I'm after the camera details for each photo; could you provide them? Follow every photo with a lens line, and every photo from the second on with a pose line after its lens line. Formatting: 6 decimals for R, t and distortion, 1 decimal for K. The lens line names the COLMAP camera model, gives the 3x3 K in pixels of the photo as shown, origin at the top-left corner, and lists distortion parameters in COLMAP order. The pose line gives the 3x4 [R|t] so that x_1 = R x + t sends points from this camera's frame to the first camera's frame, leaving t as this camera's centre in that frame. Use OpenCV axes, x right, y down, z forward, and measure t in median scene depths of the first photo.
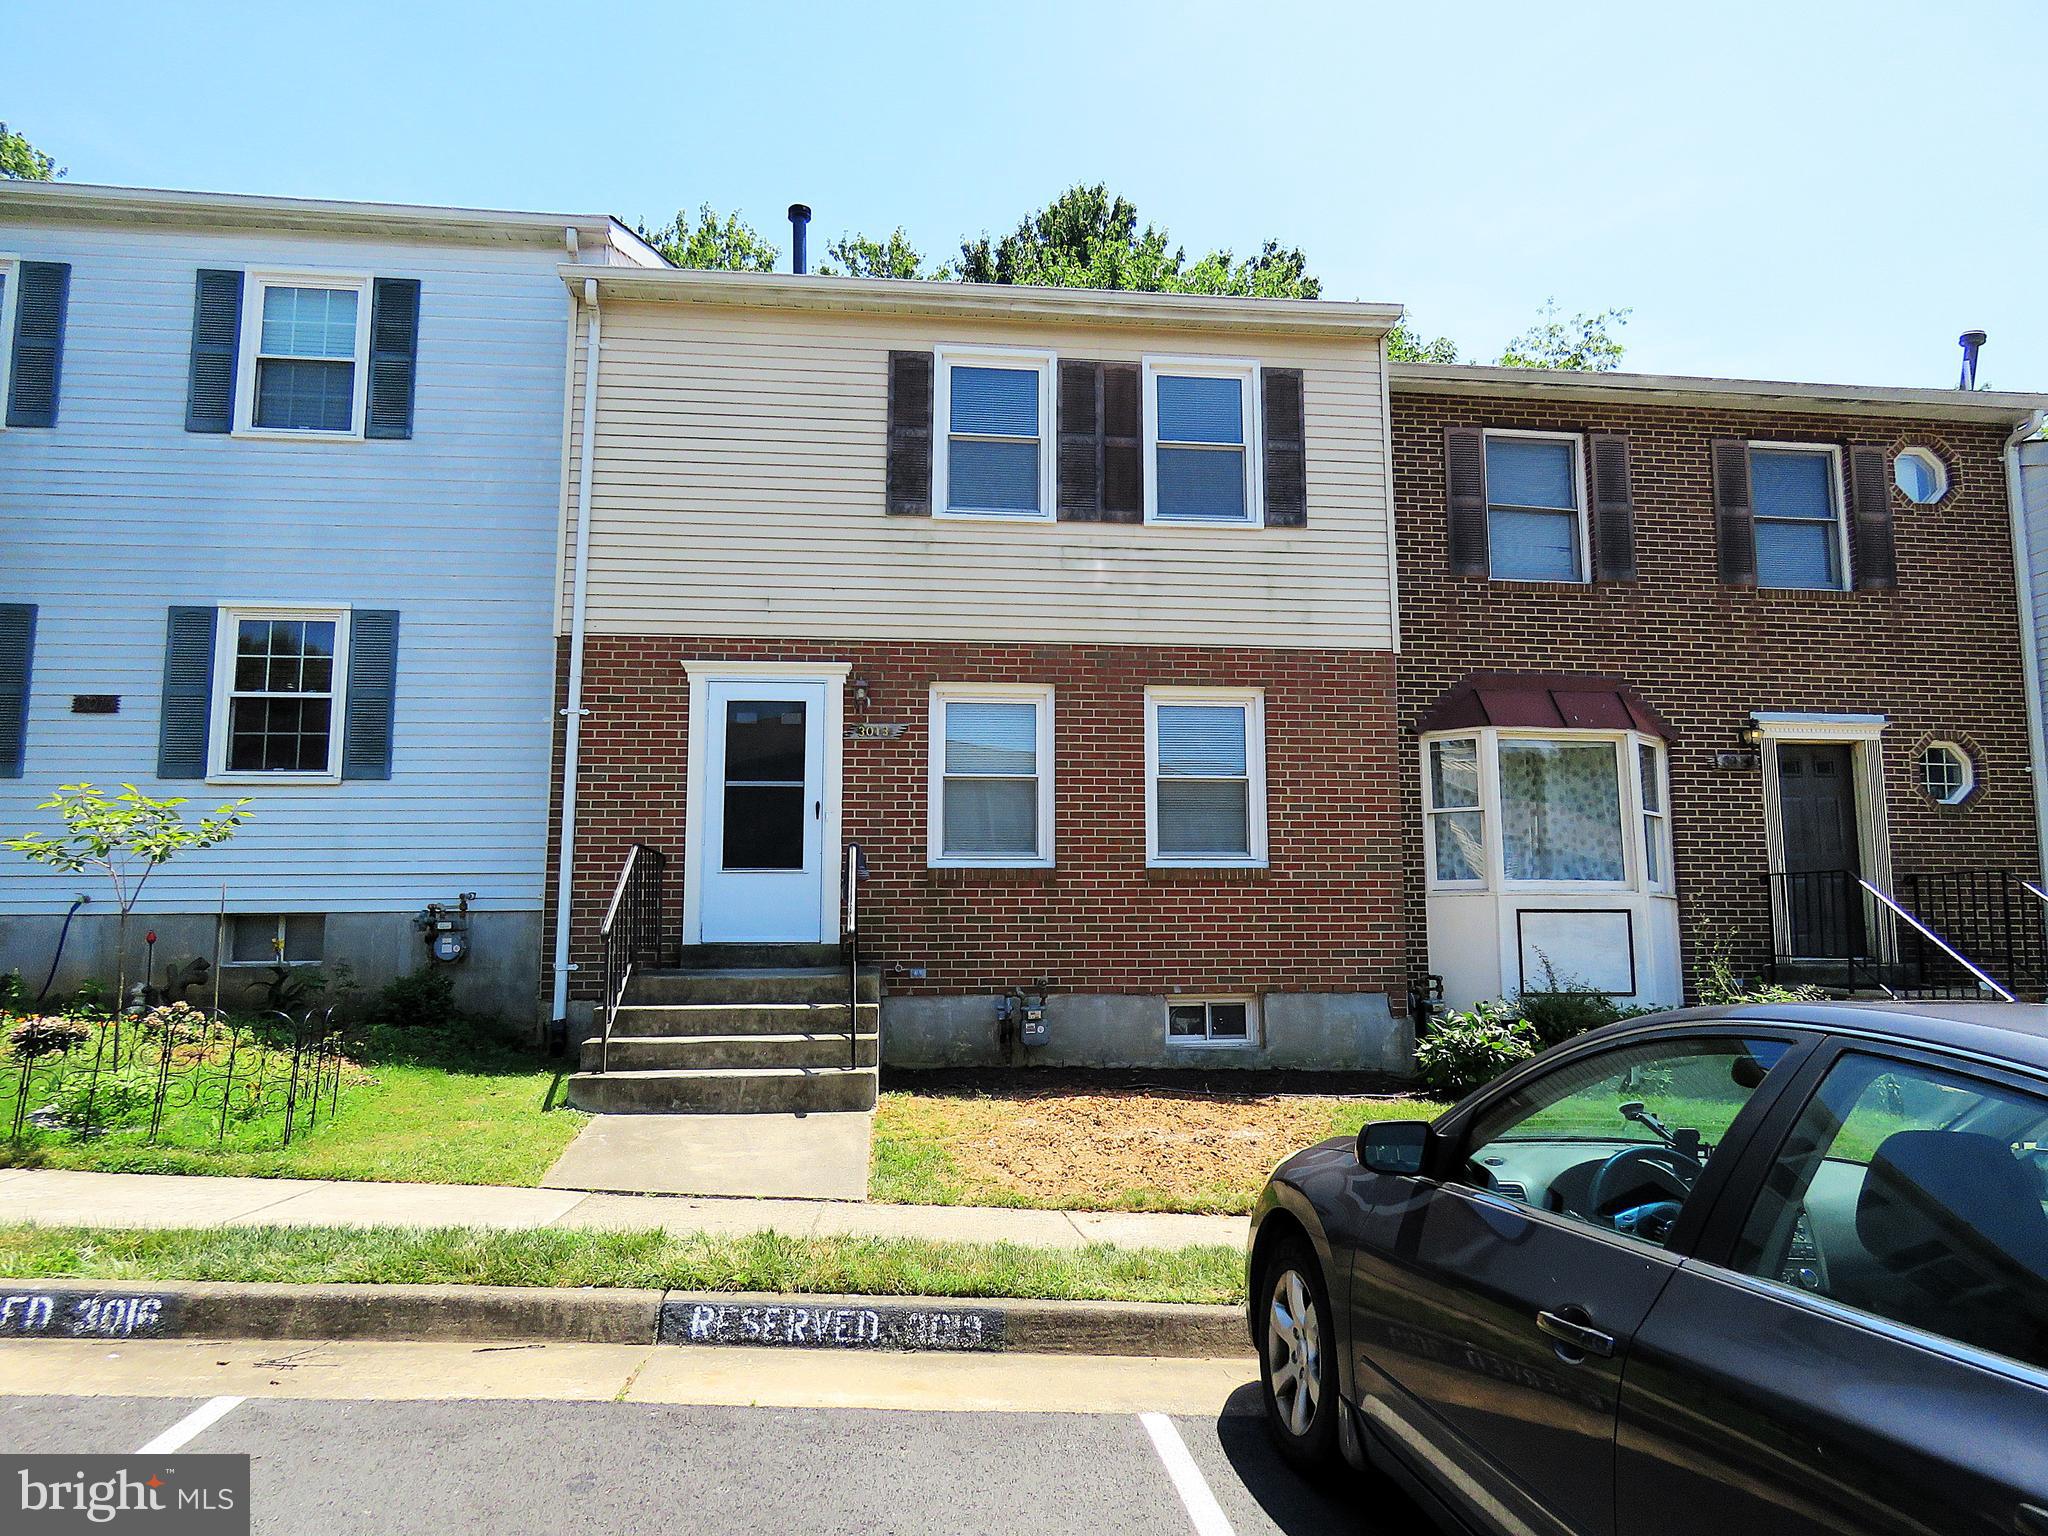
lens RADIAL K [[1274.6, 0, 1024.0], [0, 1274.6, 768.0], [0, 0, 1]] dist [0.043366, -0.000428]
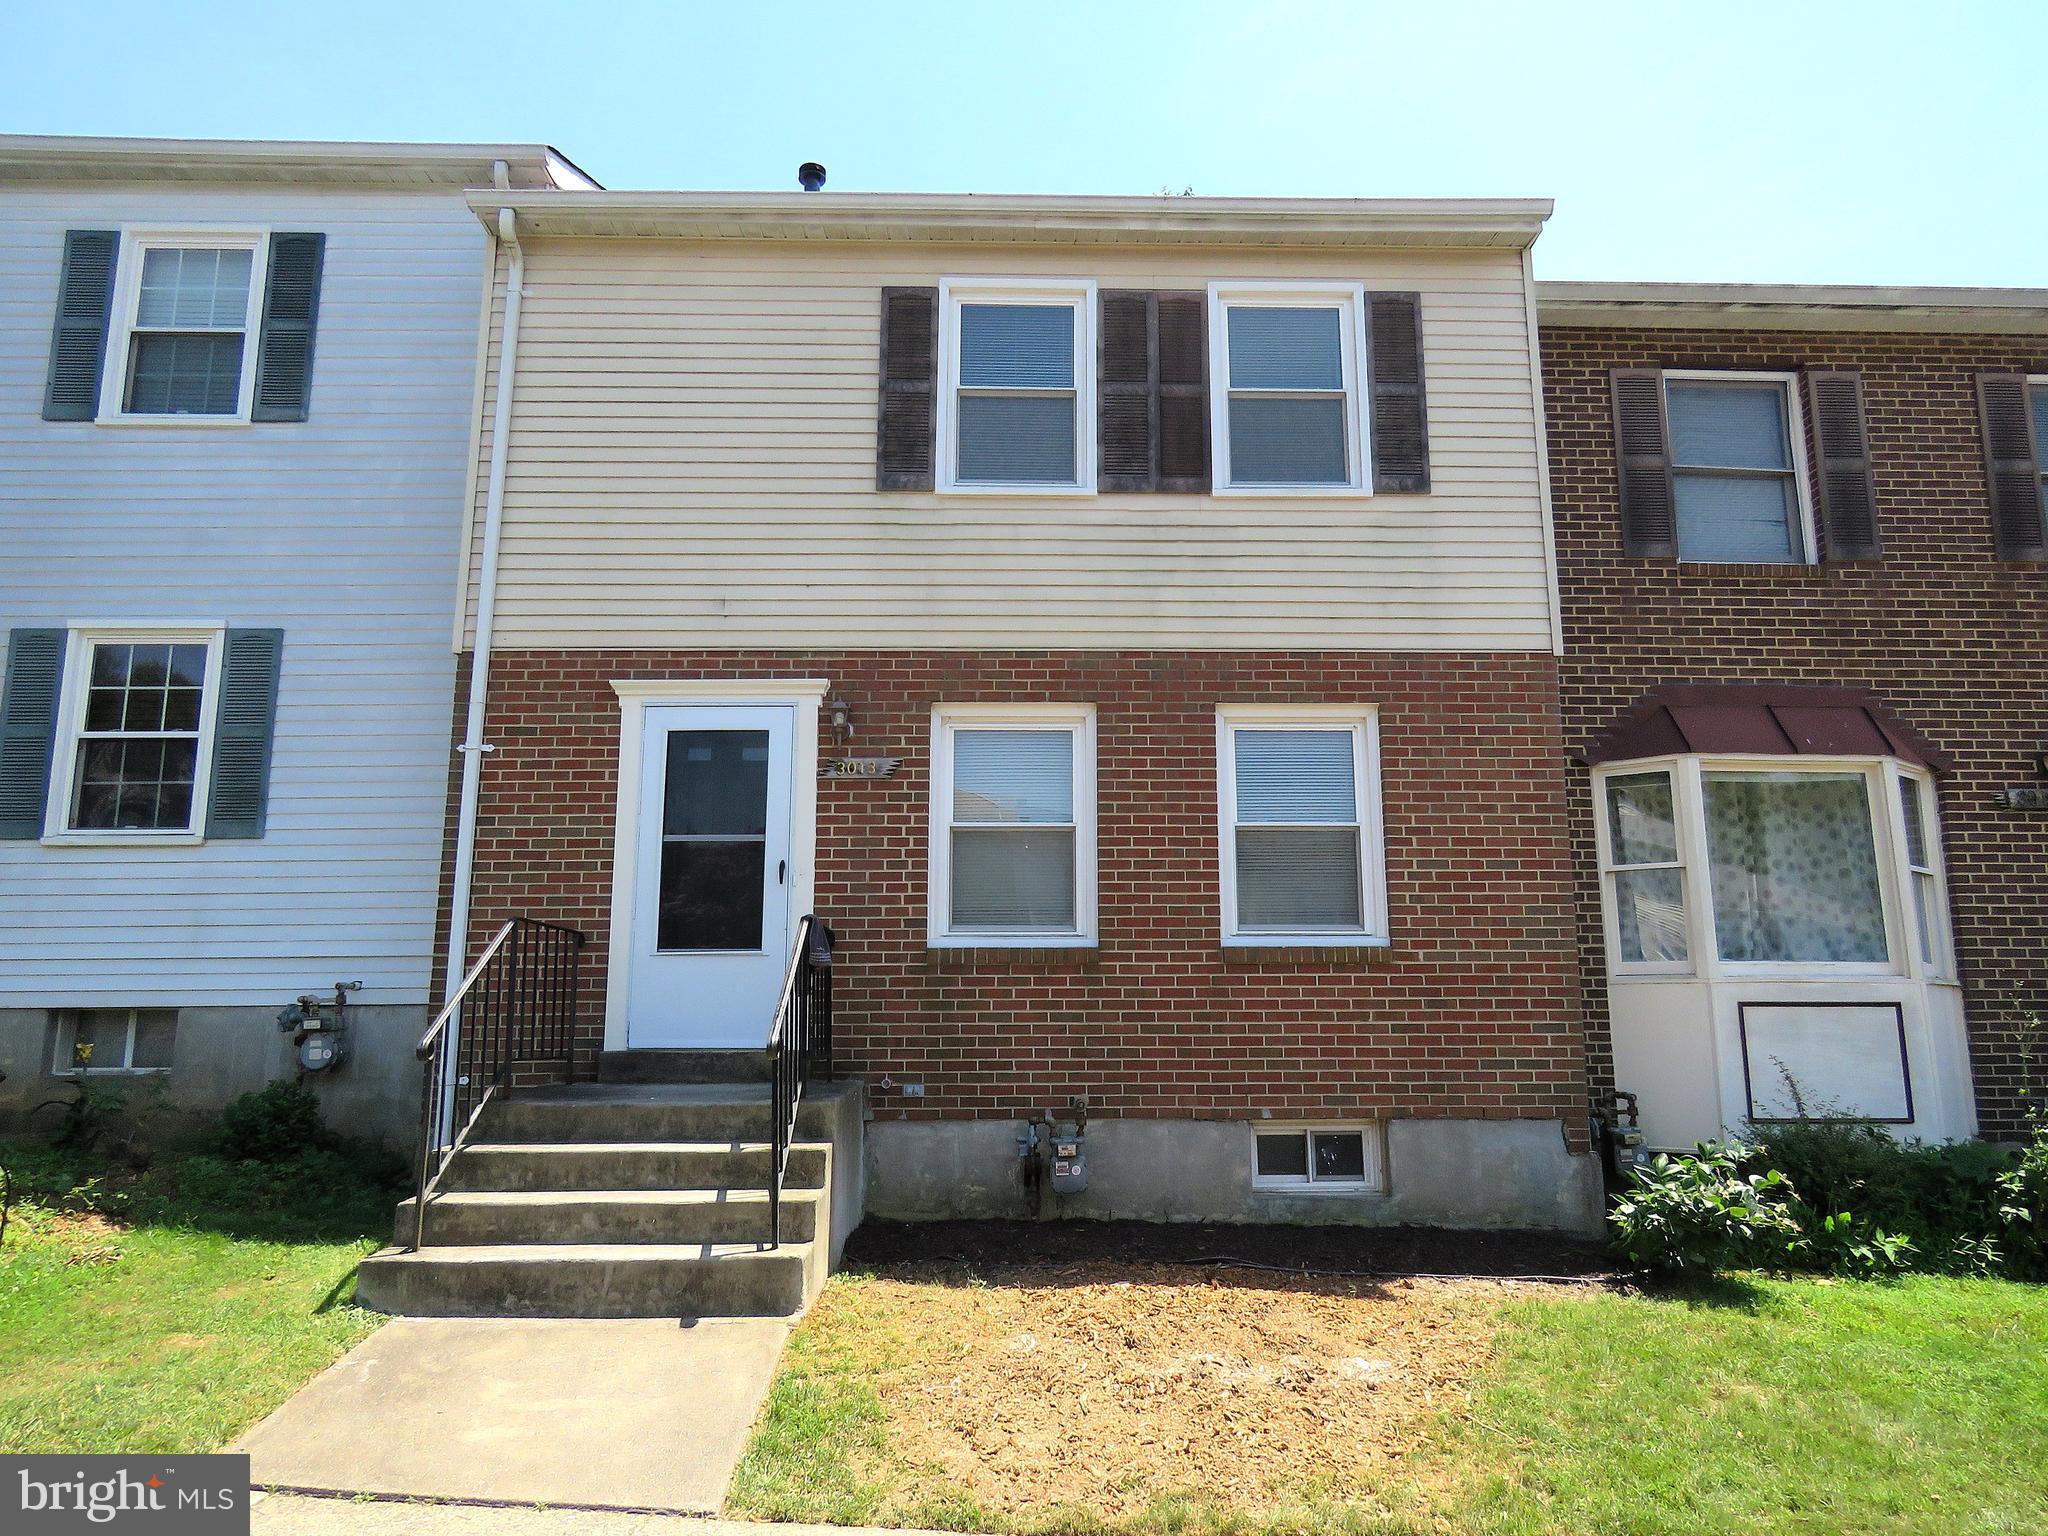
lens RADIAL K [[1295.3, 0, 1026.1], [0, 1295.3, 773.4], [0, 0, 1]] dist [0.025946, -0.004478]
pose [[0.996251, -0.014100, -0.085350, 0.047866], [0.010032, 0.998801, -0.047914, 0.012266], [0.085923, 0.046879, 0.995198, 0.231345]]
